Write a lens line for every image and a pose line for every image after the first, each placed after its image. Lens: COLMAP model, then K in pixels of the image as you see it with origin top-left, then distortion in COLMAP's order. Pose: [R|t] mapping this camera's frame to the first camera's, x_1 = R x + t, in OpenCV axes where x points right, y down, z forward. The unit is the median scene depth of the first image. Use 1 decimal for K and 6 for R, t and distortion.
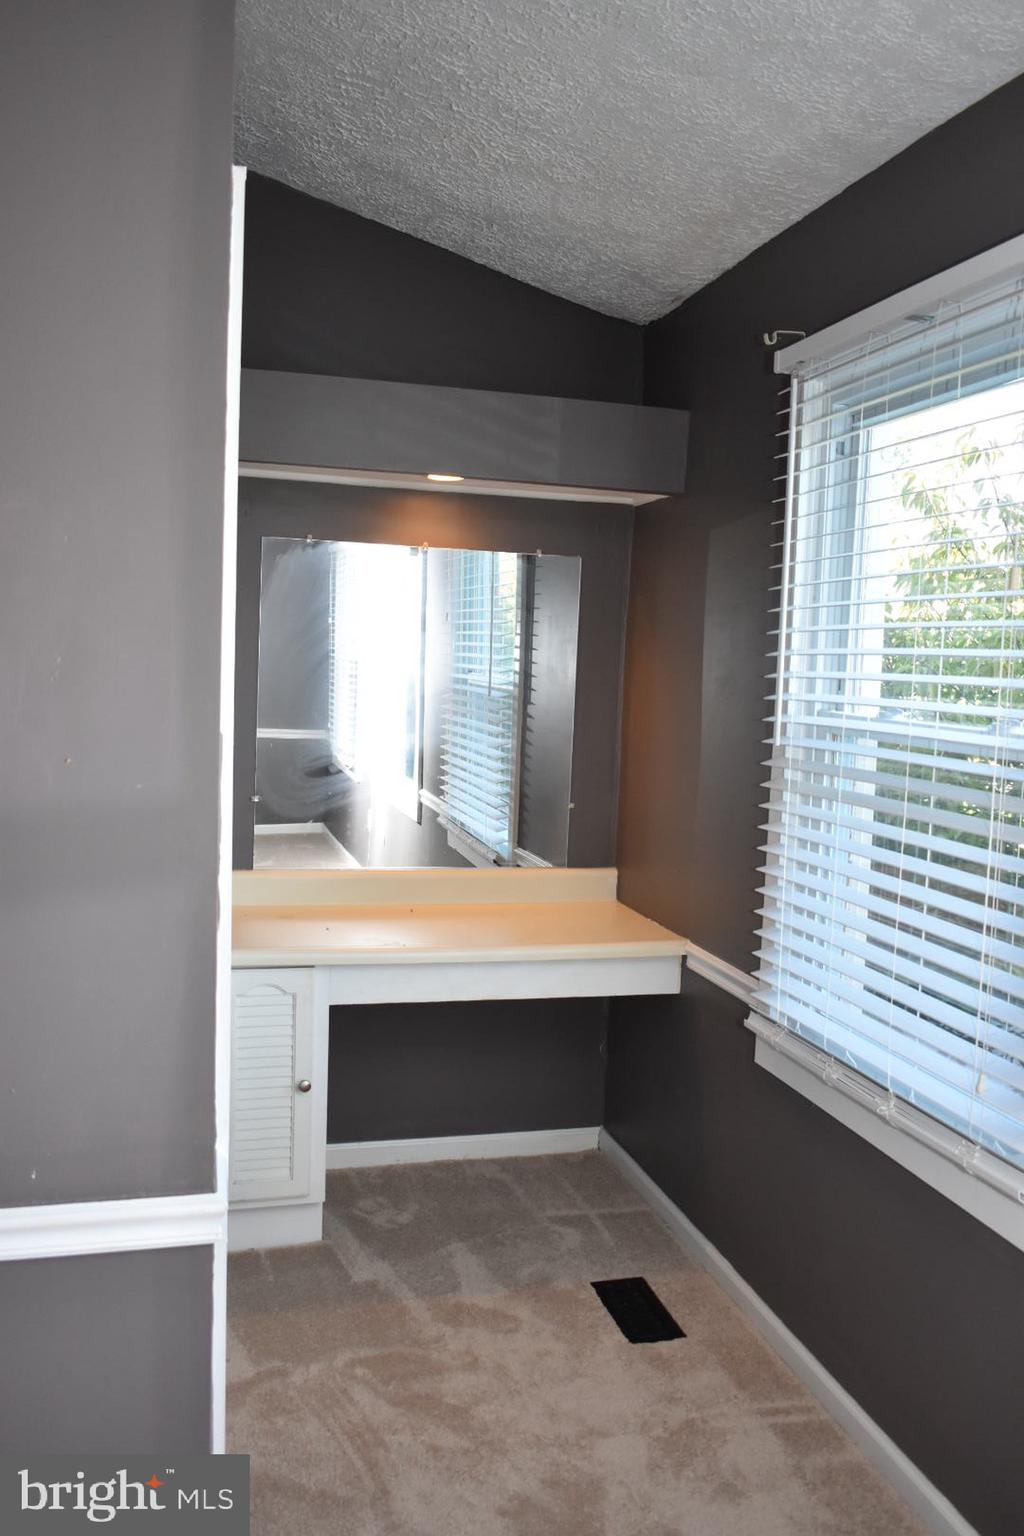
lens RADIAL K [[1306.3, 0, 512.0], [0, 1306.3, 768.0], [0, 0, 1]] dist [-0.000493, -0.001004]
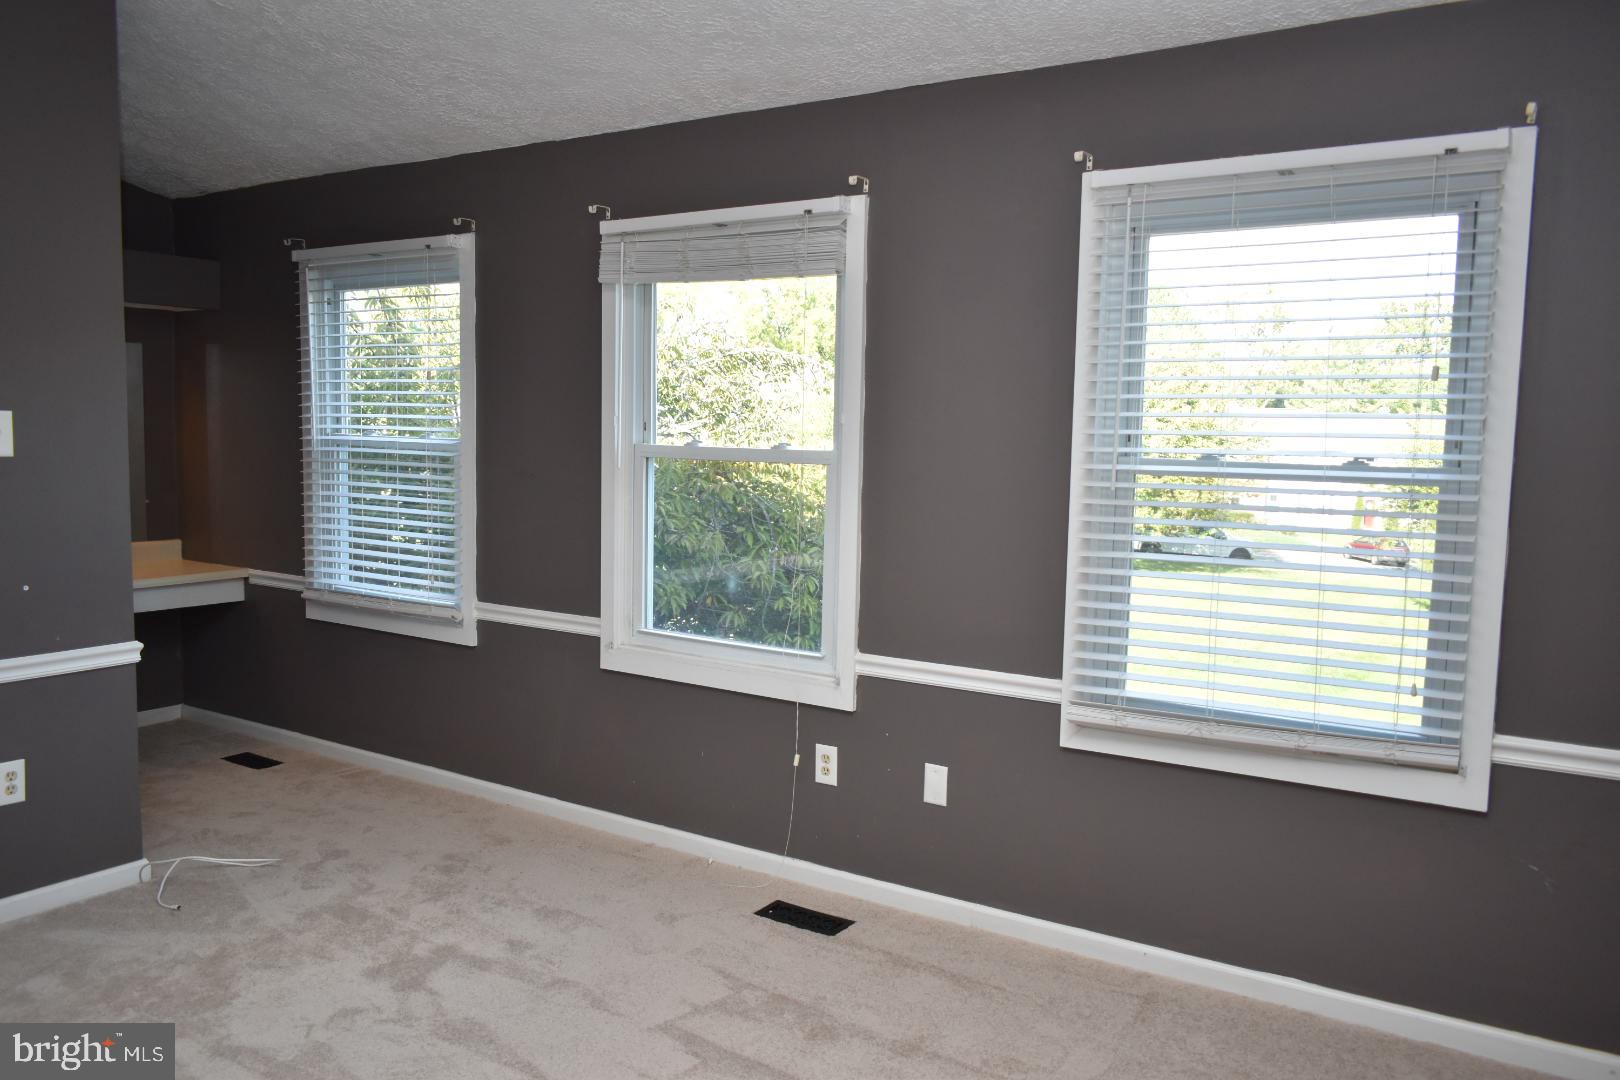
lens RADIAL K [[1224.4, 0, 809.3], [0, 1224.4, 547.5], [0, 0, 1]] dist [-0.024504, 0.009417]
pose [[0.745718, -0.089909, 0.660168, -0.424729], [0.065749, 0.995947, 0.061370, 0.058655], [-0.663010, -0.002360, 0.748607, -0.806802]]
